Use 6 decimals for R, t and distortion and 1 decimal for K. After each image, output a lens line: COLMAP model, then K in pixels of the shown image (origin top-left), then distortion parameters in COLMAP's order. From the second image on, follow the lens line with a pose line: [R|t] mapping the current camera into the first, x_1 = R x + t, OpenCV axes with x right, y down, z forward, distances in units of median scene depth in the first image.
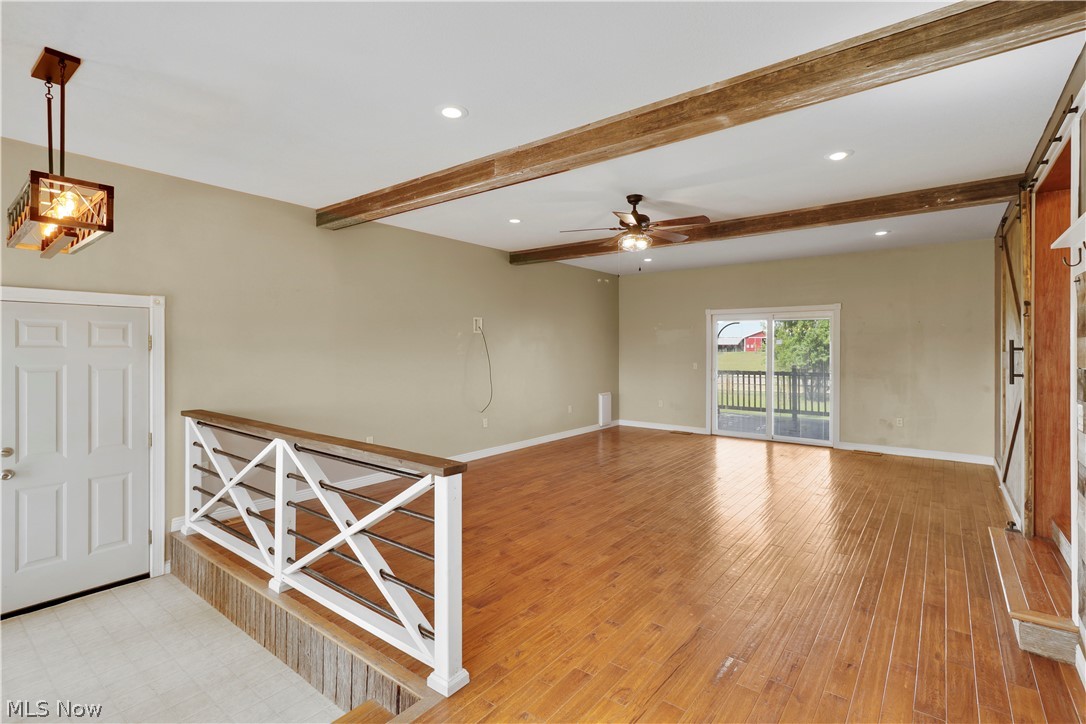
lens RADIAL K [[513.0, 0, 545.0], [0, 513.0, 352.9], [0, 0, 1]] dist [0.000052, 0.000075]
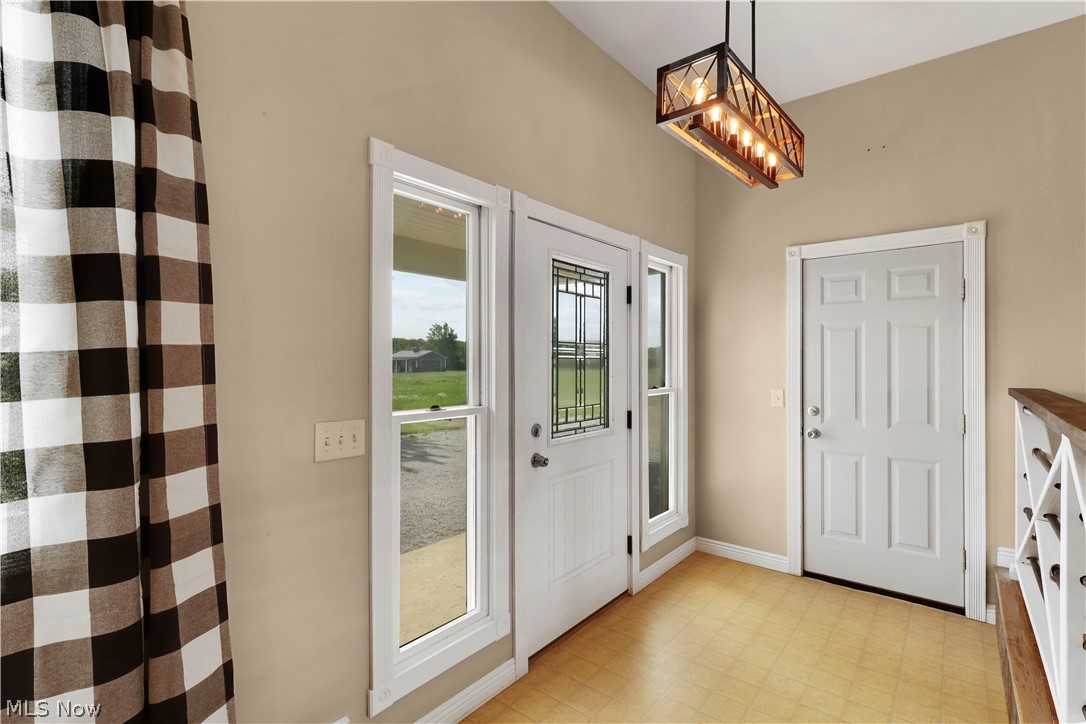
lens RADIAL K [[513.0, 0, 545.4], [0, 513.0, 357.4], [0, 0, 1]] dist [0.000052, 0.000075]
pose [[-0.018432, 0.001695, -0.999829, -0.039613], [-0.007815, 0.999968, 0.001840, 0.080463], [0.999800, 0.007847, -0.018419, 0.434074]]
